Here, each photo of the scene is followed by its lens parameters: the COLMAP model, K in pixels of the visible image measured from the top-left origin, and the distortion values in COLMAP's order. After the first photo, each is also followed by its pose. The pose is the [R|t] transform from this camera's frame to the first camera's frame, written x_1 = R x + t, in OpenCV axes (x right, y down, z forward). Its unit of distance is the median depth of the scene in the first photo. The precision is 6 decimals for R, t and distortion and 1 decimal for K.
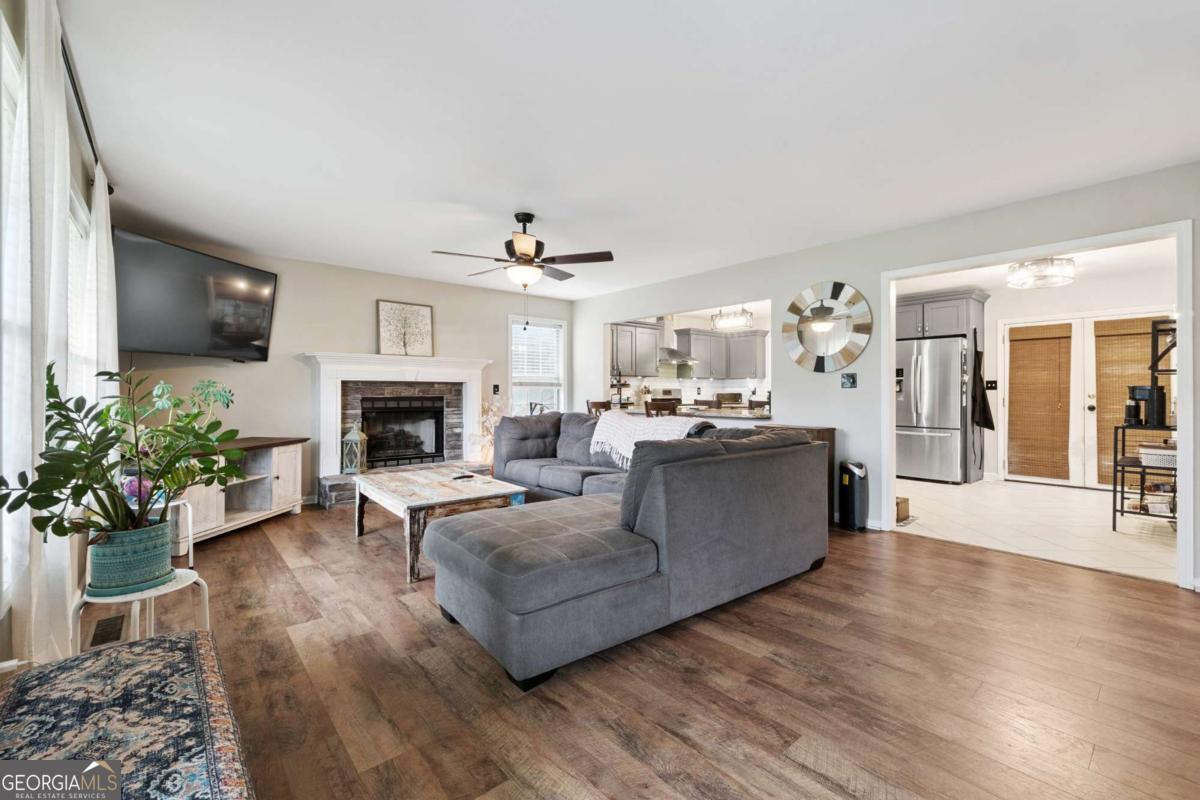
lens RADIAL K [[498.3, 0, 612.2], [0, 498.3, 392.4], [0, 0, 1]] dist [0.001478, 0.000193]
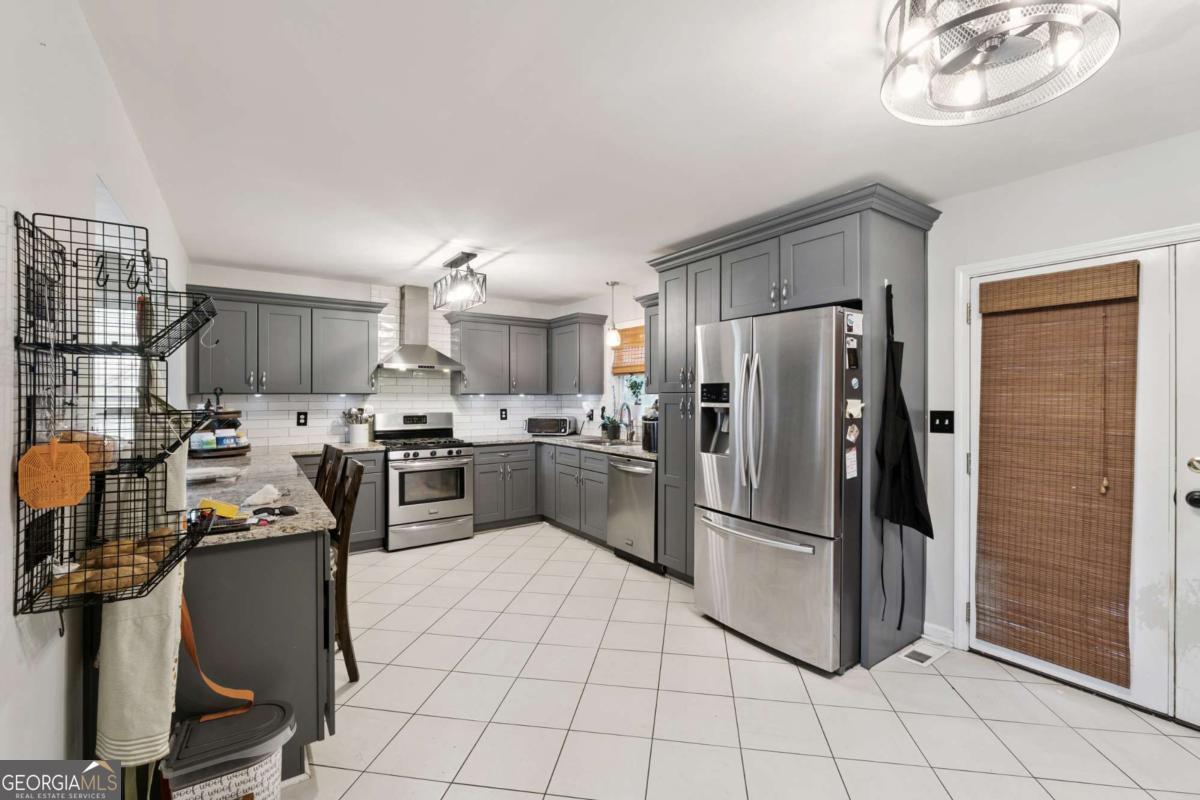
lens RADIAL K [[512.5, 0, 600.0], [0, 512.5, 400.0], [0, 0, 1]] dist [-0.002118, -0.000439]
pose [[0.994216, 0.001239, -0.107395, 0.695189], [-0.000452, 0.999973, 0.007353, -0.048585], [0.107401, -0.007262, 0.994189, 0.717867]]
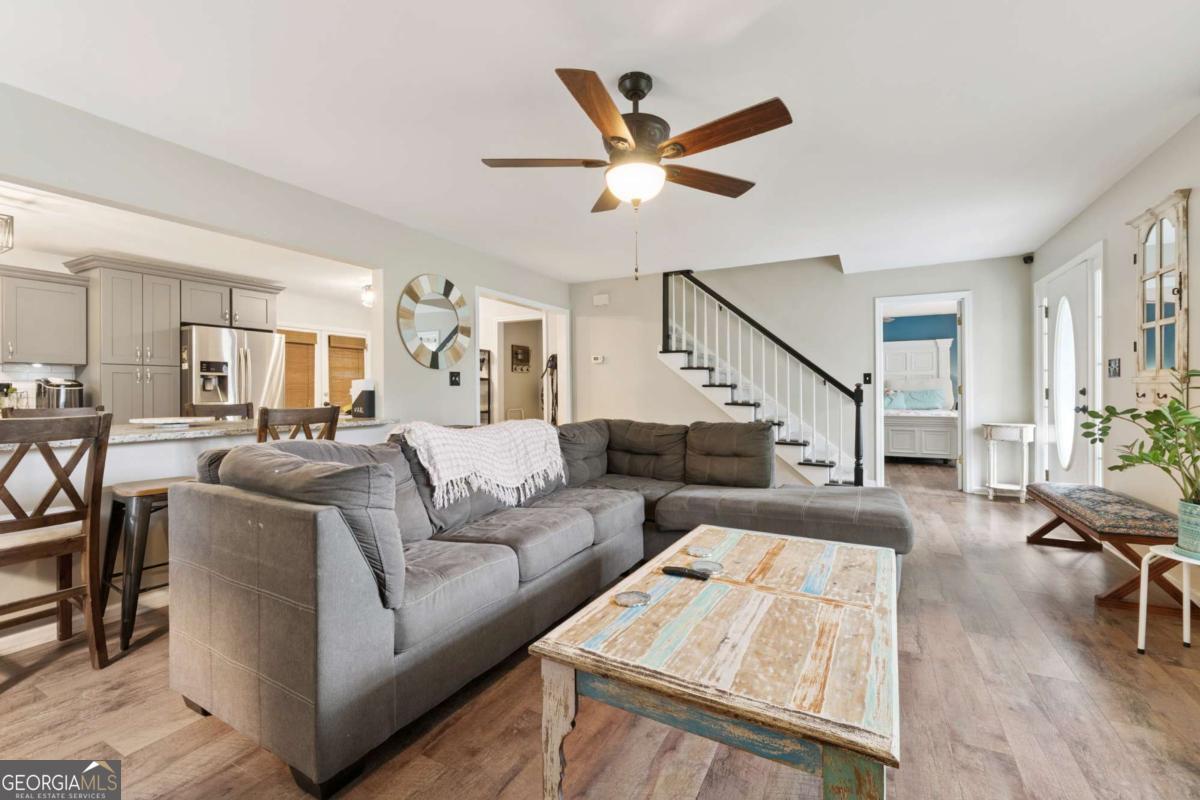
lens RADIAL K [[505.9, 0, 602.3], [0, 505.9, 392.9], [0, 0, 1]] dist [-0.001821, -0.000499]
pose [[-0.350853, -0.002070, 0.936428, -0.547458], [0.003714, 0.999987, 0.003602, 0.002487], [-0.936423, 0.004741, -0.350841, 0.958633]]
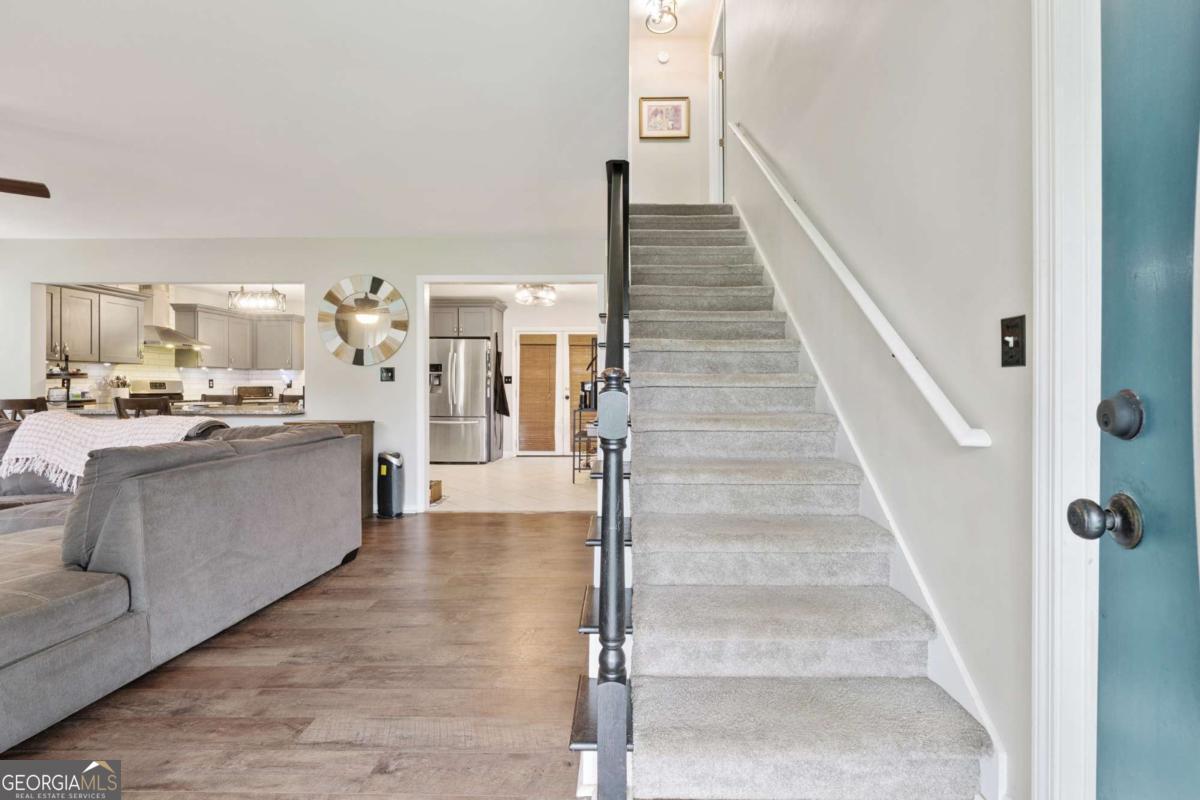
lens RADIAL K [[512.7, 0, 611.3], [0, 512.7, 390.7], [0, 0, 1]] dist [-0.001682, -0.000507]
pose [[0.676505, -0.005597, 0.736417, 0.005580], [-0.001773, 0.999956, 0.009229, -0.000374], [-0.736436, -0.007550, 0.676465, -0.052935]]
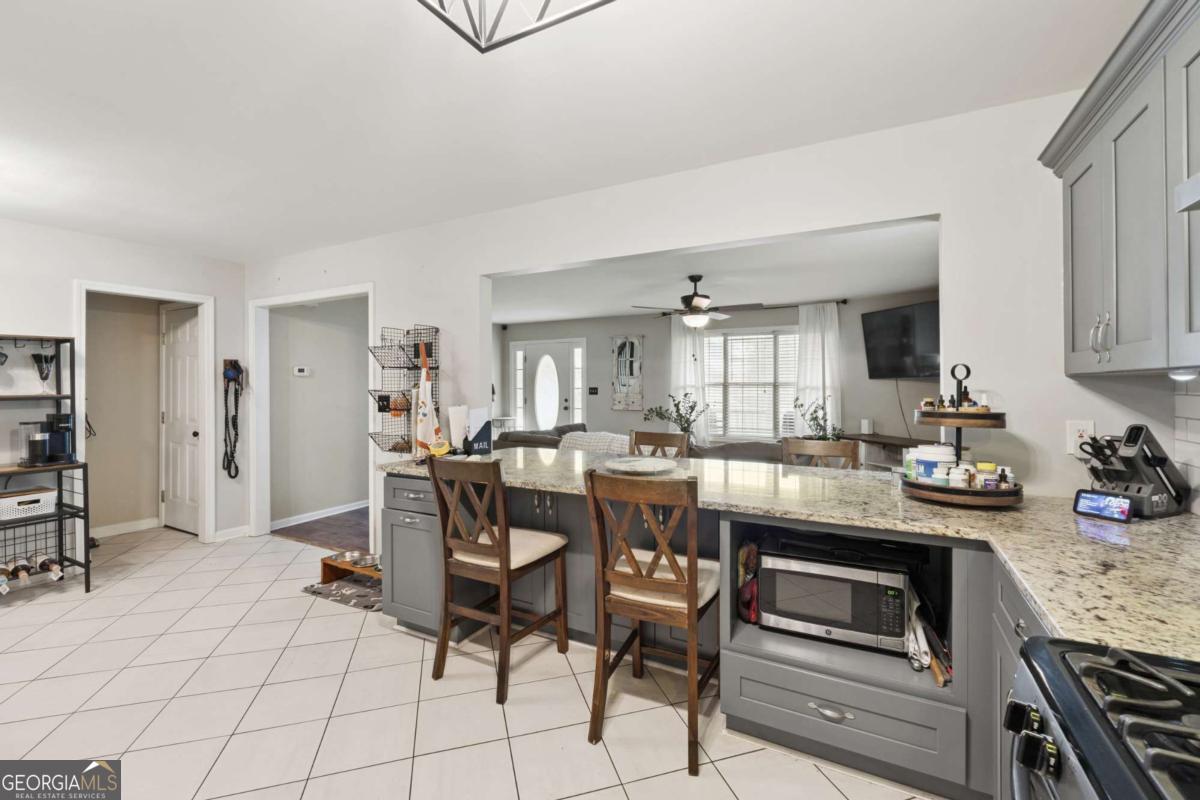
lens RADIAL K [[498.3, 0, 612.2], [0, 498.3, 392.4], [0, 0, 1]] dist [0.001478, 0.000193]
pose [[-0.929873, 0.010387, -0.367734, 0.400532], [0.004642, 0.999853, 0.016506, -0.046917], [0.367852, 0.013641, -0.929784, 1.656901]]
